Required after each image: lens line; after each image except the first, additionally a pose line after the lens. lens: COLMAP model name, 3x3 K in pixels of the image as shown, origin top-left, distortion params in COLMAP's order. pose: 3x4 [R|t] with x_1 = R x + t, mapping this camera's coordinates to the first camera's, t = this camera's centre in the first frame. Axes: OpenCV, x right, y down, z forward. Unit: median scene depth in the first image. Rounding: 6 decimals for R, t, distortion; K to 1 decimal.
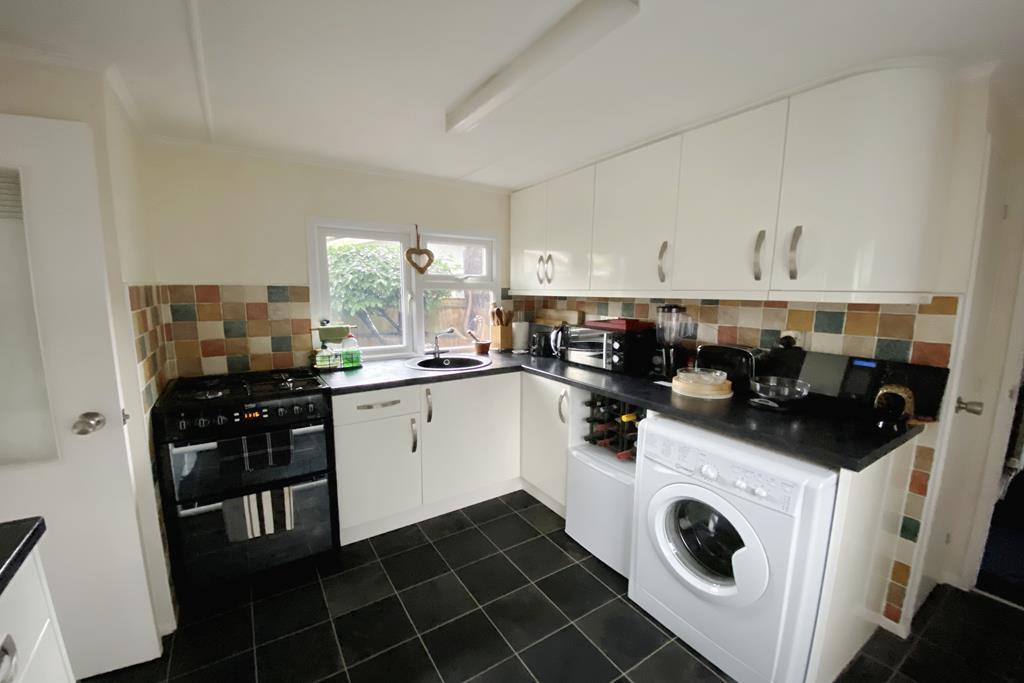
lens RADIAL K [[412.5, 0, 513.8], [0, 412.5, 351.7], [0, 0, 1]] dist [0.039304, -0.029389]
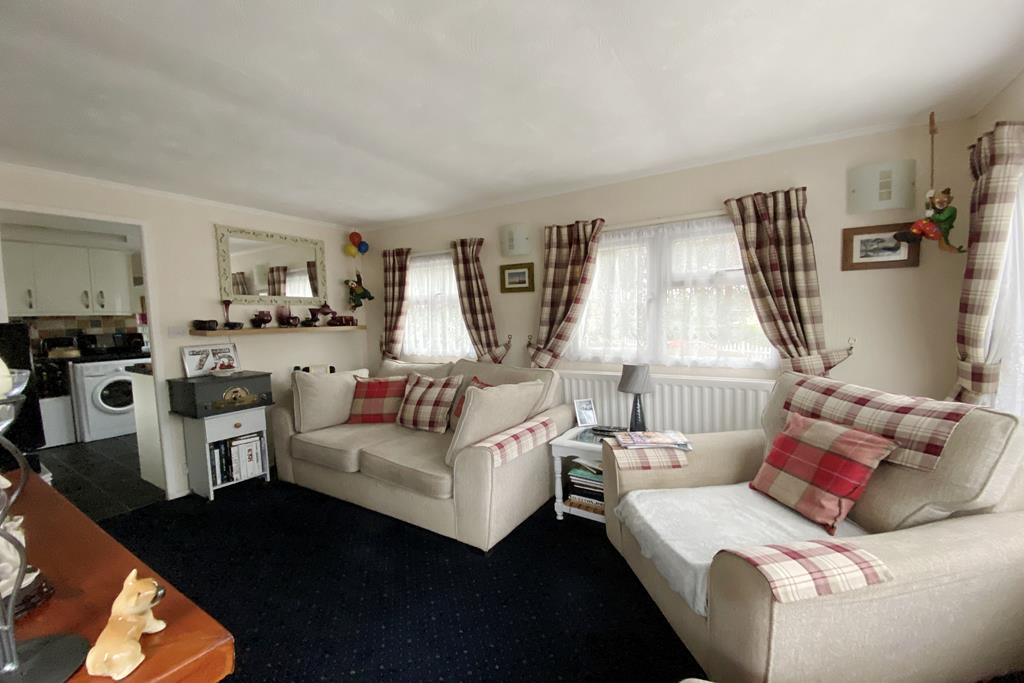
lens RADIAL K [[412.5, 0, 513.8], [0, 412.5, 351.7], [0, 0, 1]] dist [0.039304, -0.029389]
pose [[-0.425149, -0.075960, 0.901930, -2.389431], [0.157447, 0.975074, 0.156337, 0.096474], [-0.891324, 0.208473, -0.402592, -0.276668]]
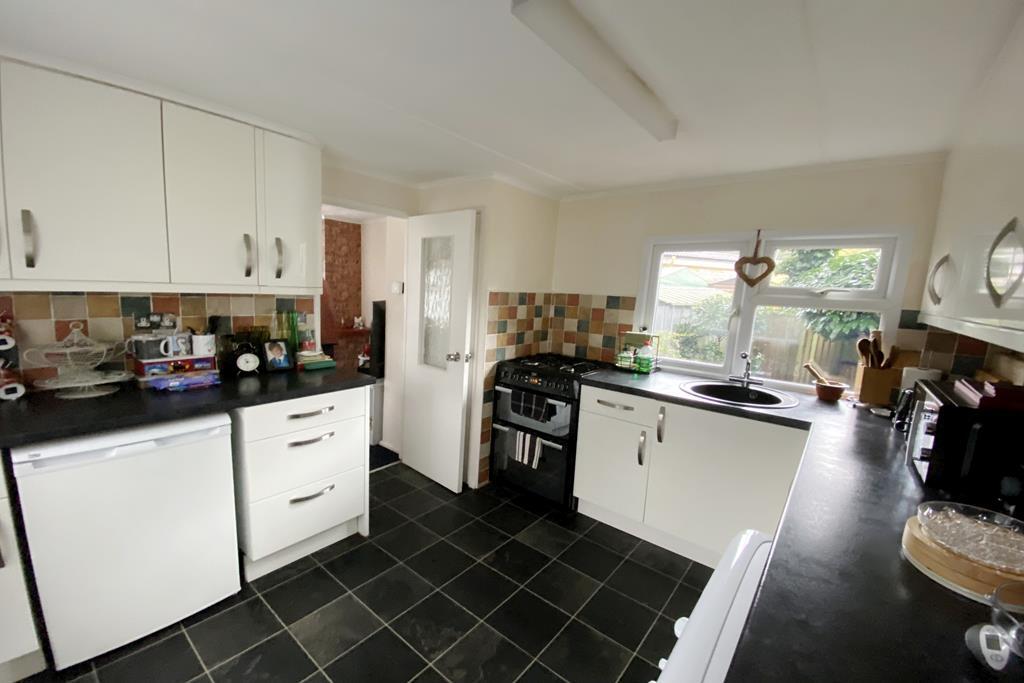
lens RADIAL K [[412.5, 0, 513.8], [0, 412.5, 351.7], [0, 0, 1]] dist [0.039304, -0.029389]
pose [[0.311985, 0.152118, -0.937830, 0.554599], [-0.189901, 0.977165, 0.095324, -0.058529], [0.930915, 0.148355, 0.333748, 0.349937]]
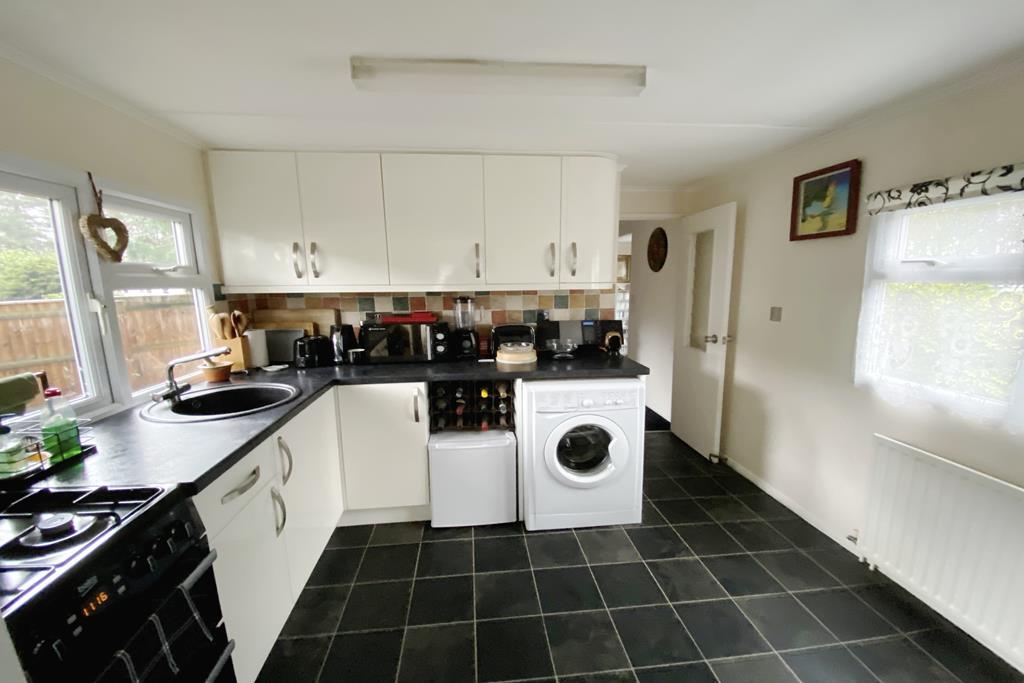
lens RADIAL K [[412.5, 0, 513.8], [0, 412.5, 351.7], [0, 0, 1]] dist [0.039304, -0.029389]
pose [[0.446762, -0.162403, 0.879789, -0.619795], [0.146156, 0.983424, 0.107315, -0.063619], [-0.882634, 0.080642, 0.463092, 0.343020]]
